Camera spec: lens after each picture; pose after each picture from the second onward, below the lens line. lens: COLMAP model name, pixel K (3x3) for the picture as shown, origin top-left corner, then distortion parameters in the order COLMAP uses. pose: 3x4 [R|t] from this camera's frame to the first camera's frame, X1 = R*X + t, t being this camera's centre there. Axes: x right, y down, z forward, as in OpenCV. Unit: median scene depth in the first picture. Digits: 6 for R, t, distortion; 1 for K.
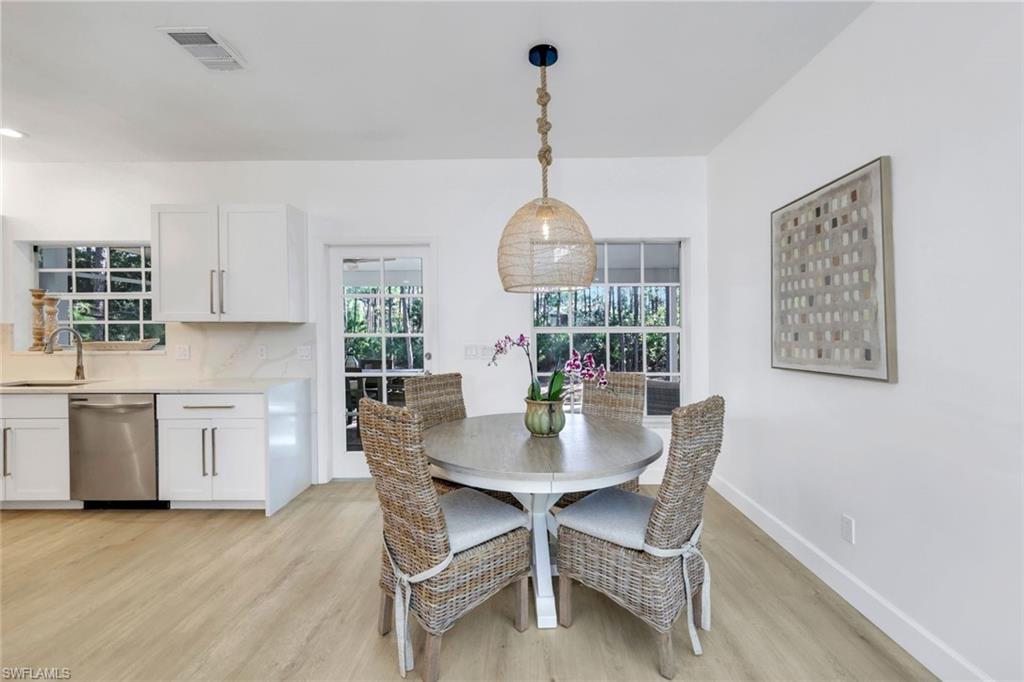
lens RADIAL K [[441.1, 0, 512.7], [0, 441.1, 334.8], [0, 0, 1]] dist [0.000890, 0.000500]
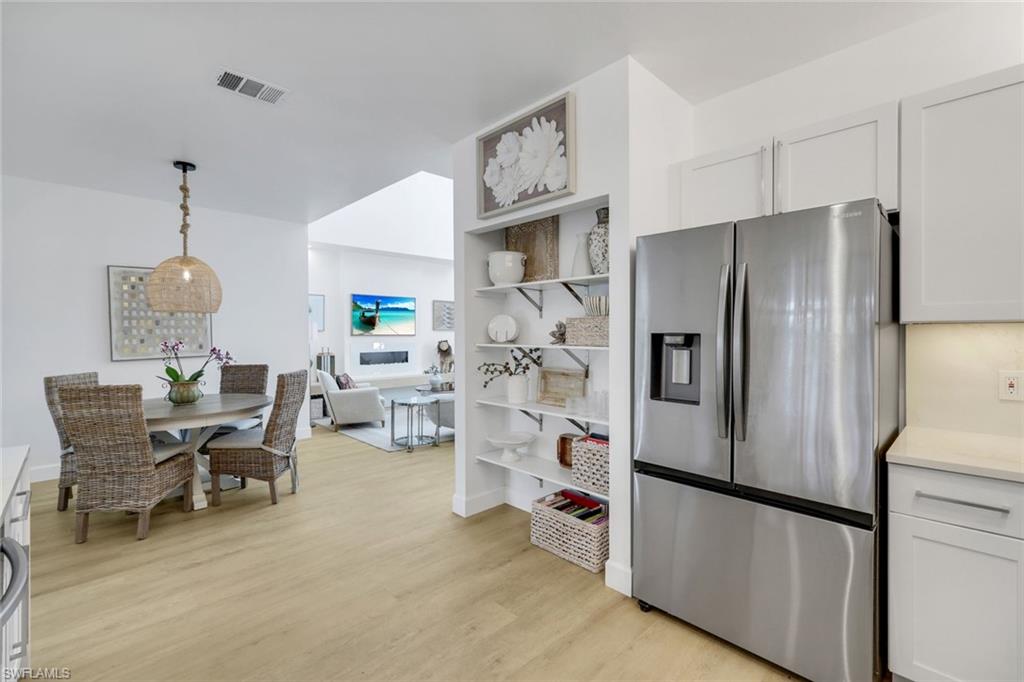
lens RADIAL K [[448.4, 0, 513.4], [0, 448.4, 336.2], [0, 0, 1]] dist [-0.000290, -0.000063]
pose [[-0.706134, 0.003212, 0.708071, -1.703419], [0.019554, 0.999697, 0.014965, -0.013888], [-0.707808, 0.024414, -0.705983, 1.167749]]
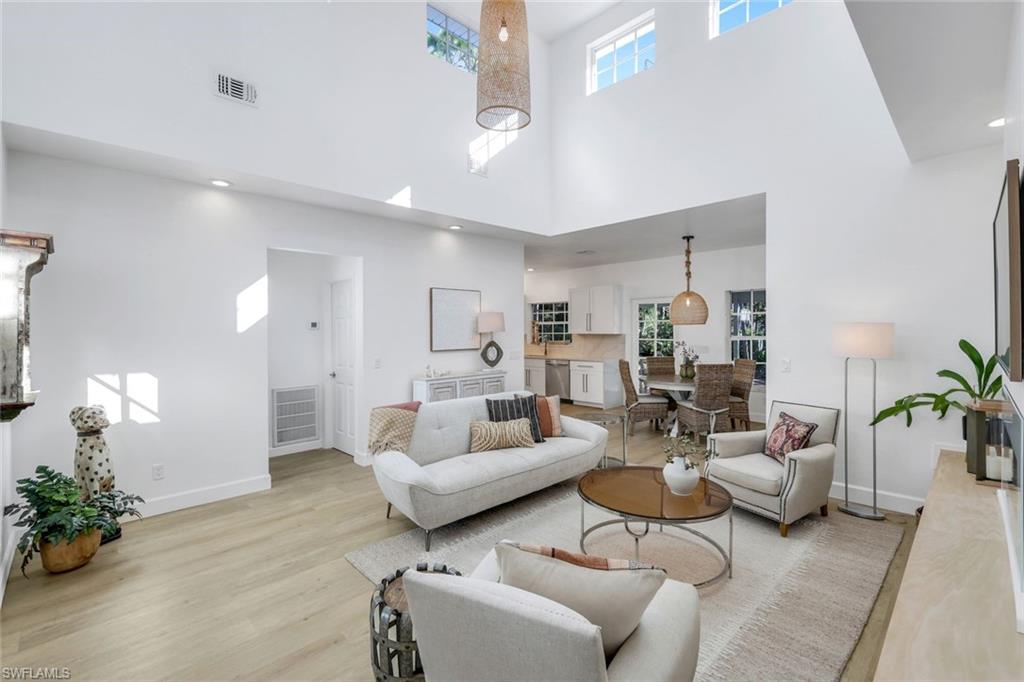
lens RADIAL K [[448.4, 0, 513.4], [0, 448.4, 336.2], [0, 0, 1]] dist [-0.000290, -0.000063]
pose [[0.708851, 0.009444, -0.705295, 1.104470], [-0.010150, 0.999943, 0.003188, -0.027366], [0.705285, 0.004899, 0.708907, -1.487733]]
